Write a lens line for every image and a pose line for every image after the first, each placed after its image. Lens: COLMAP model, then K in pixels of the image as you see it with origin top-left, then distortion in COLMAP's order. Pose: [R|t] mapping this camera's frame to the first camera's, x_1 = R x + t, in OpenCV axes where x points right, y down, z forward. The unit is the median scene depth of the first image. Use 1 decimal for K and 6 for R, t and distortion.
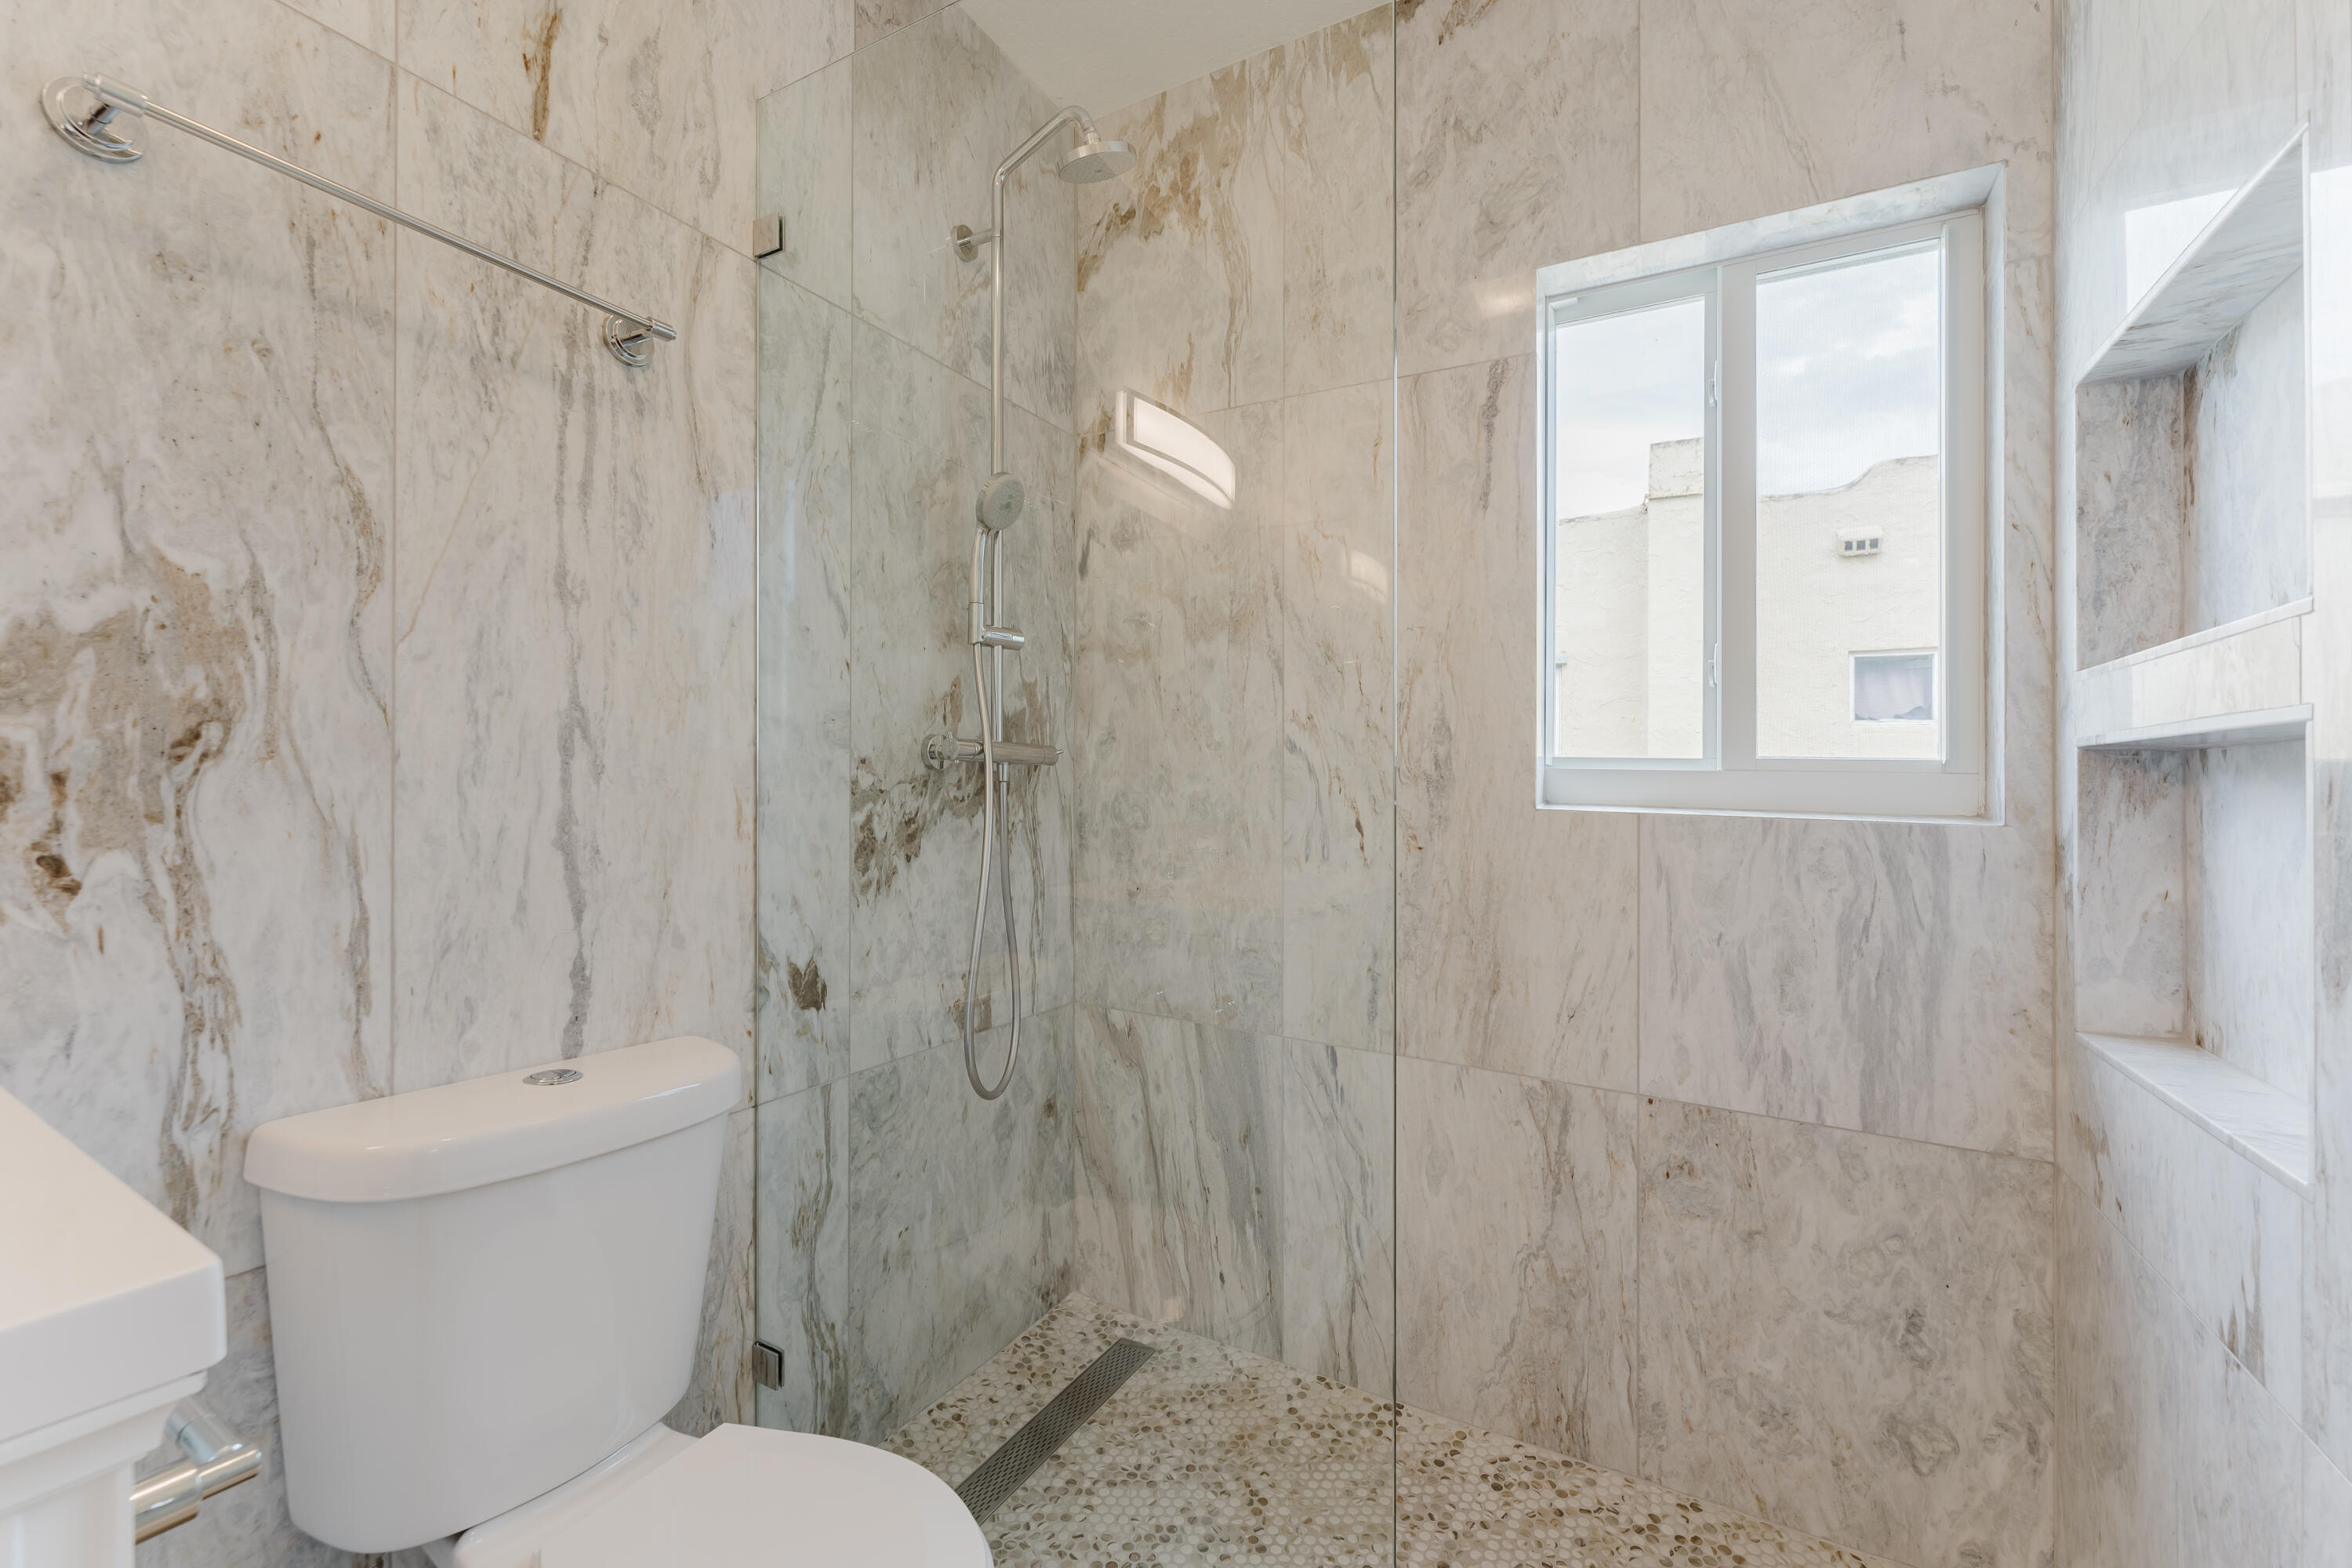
lens RADIAL K [[965.2, 0, 1171.2], [0, 965.2, 779.8], [0, 0, 1]] dist [-0.007882, 0.000475]
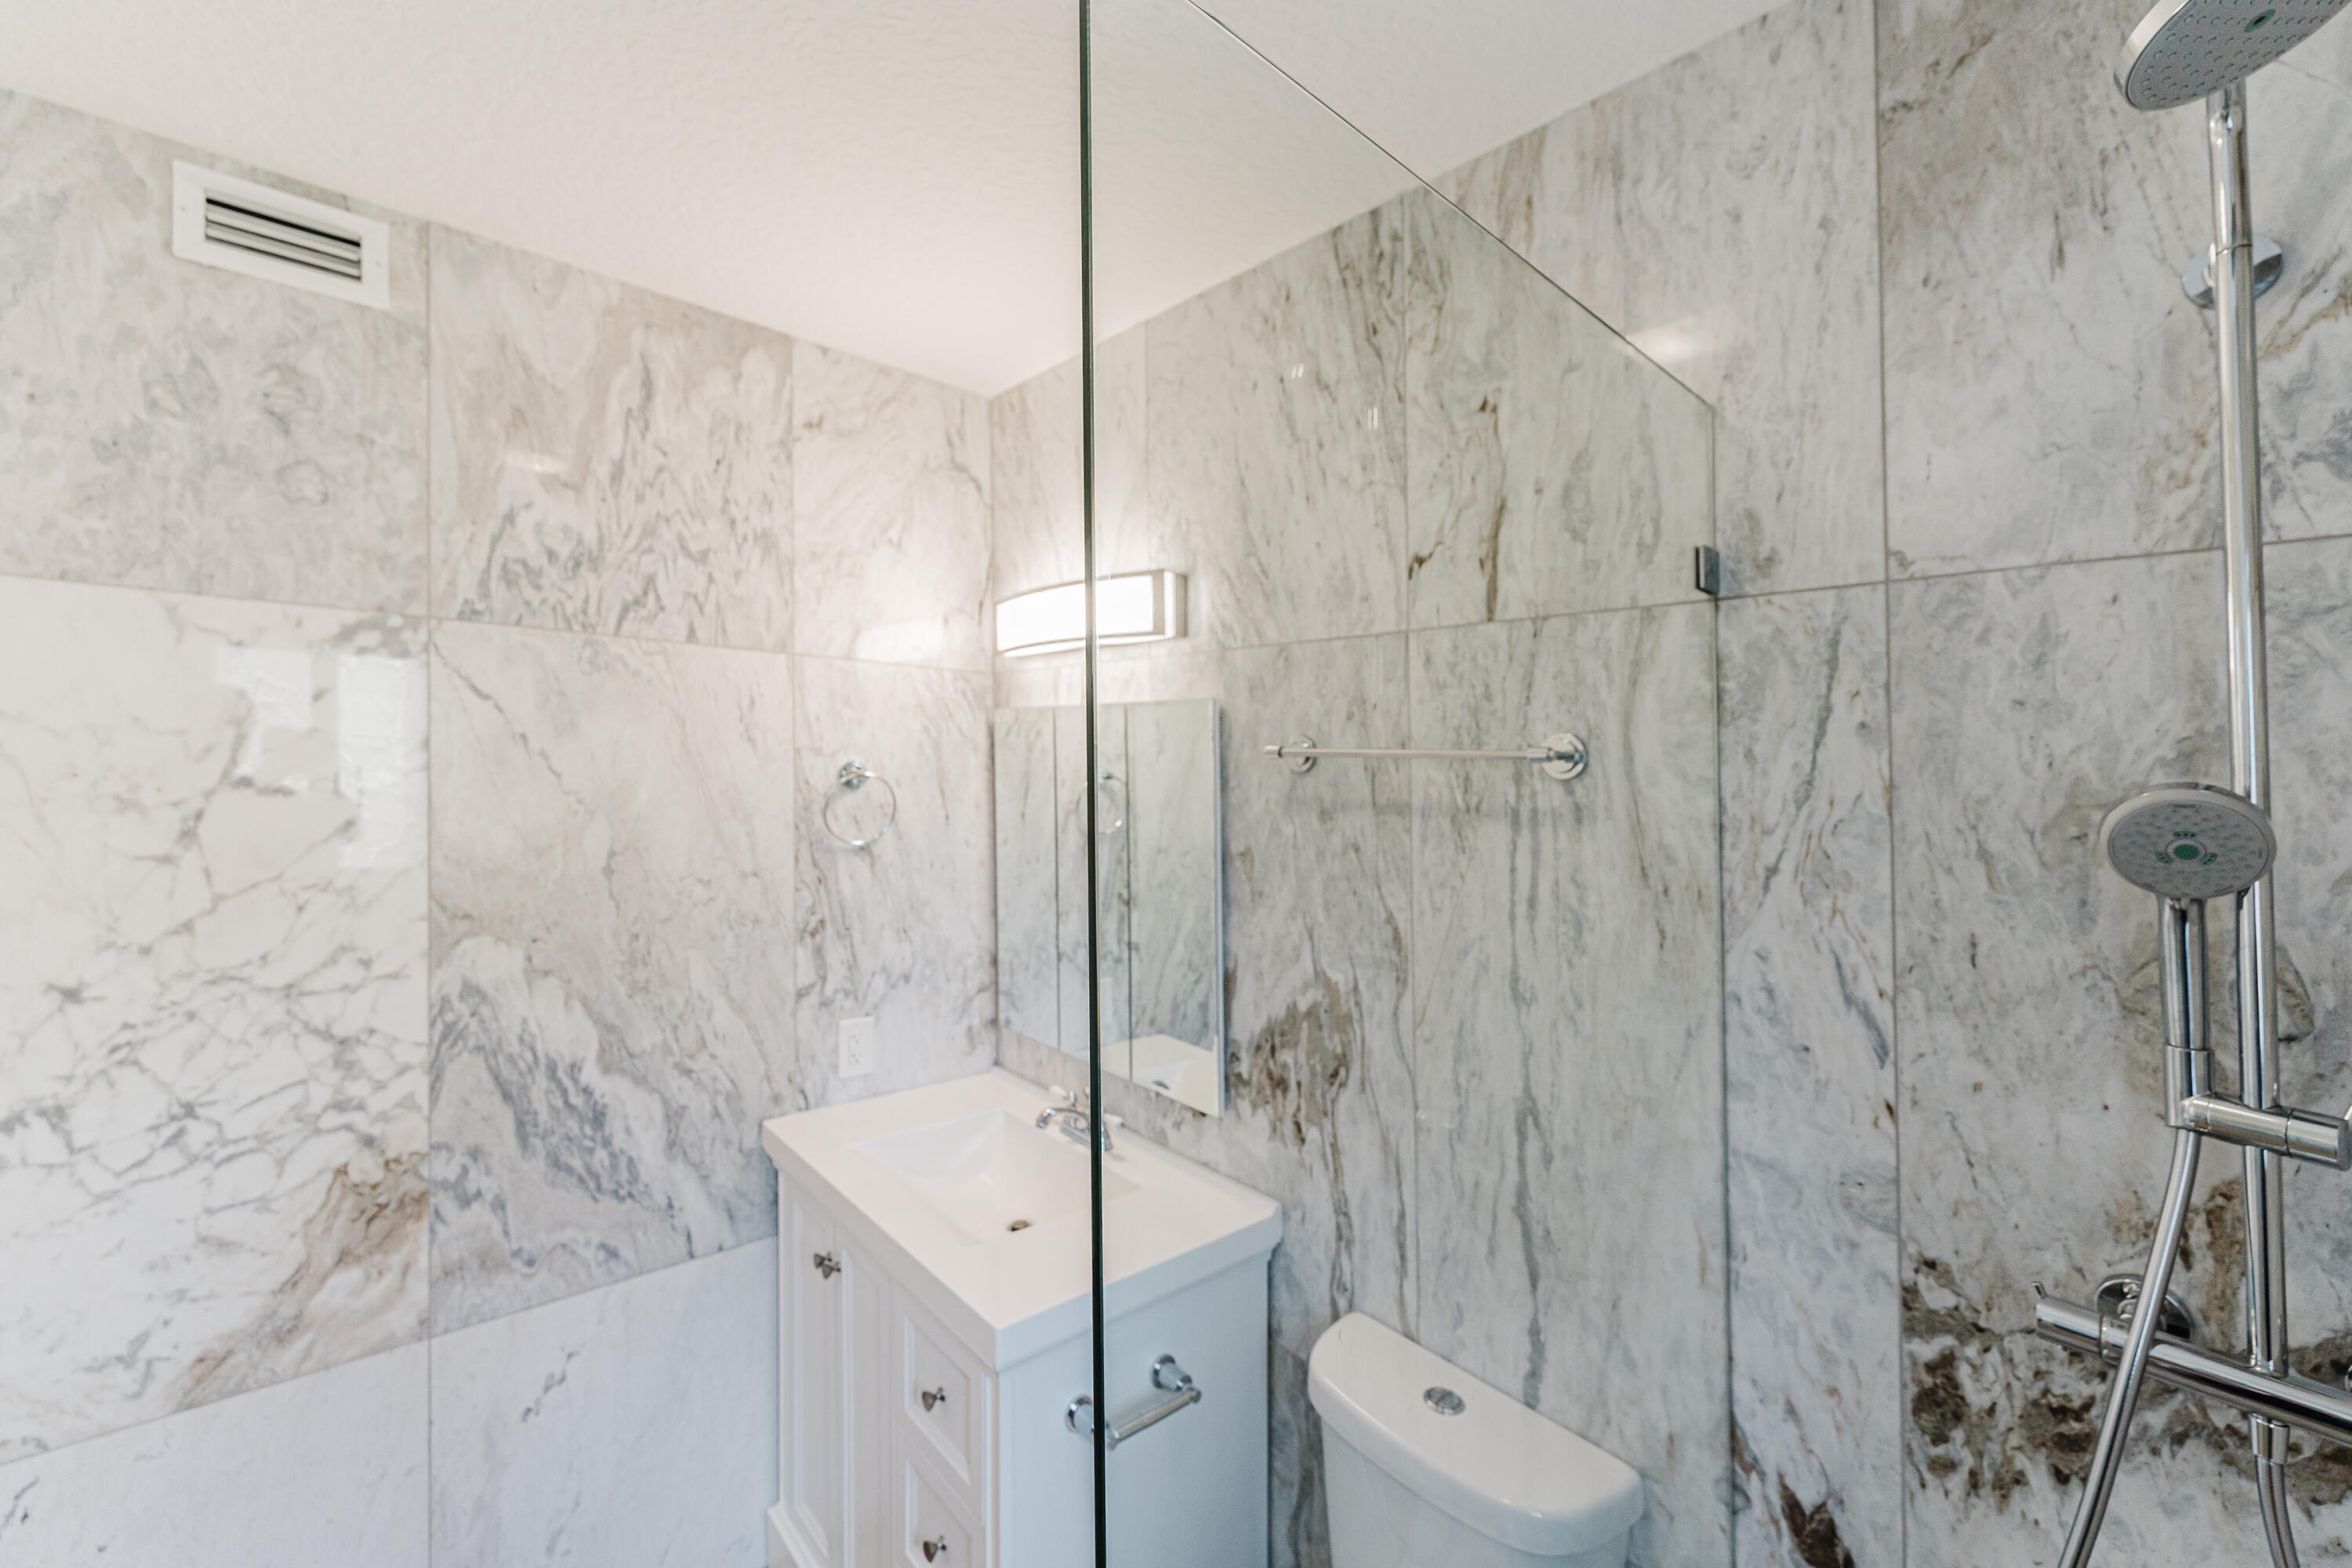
lens RADIAL K [[965.2, 0, 1171.8], [0, 965.2, 775.2], [0, 0, 1]] dist [-0.007882, 0.000475]
pose [[-0.320878, -0.005038, -0.947107, 0.588259], [-0.008367, 0.999962, -0.002484, -0.448284], [0.947084, 0.007128, -0.320908, 0.970626]]
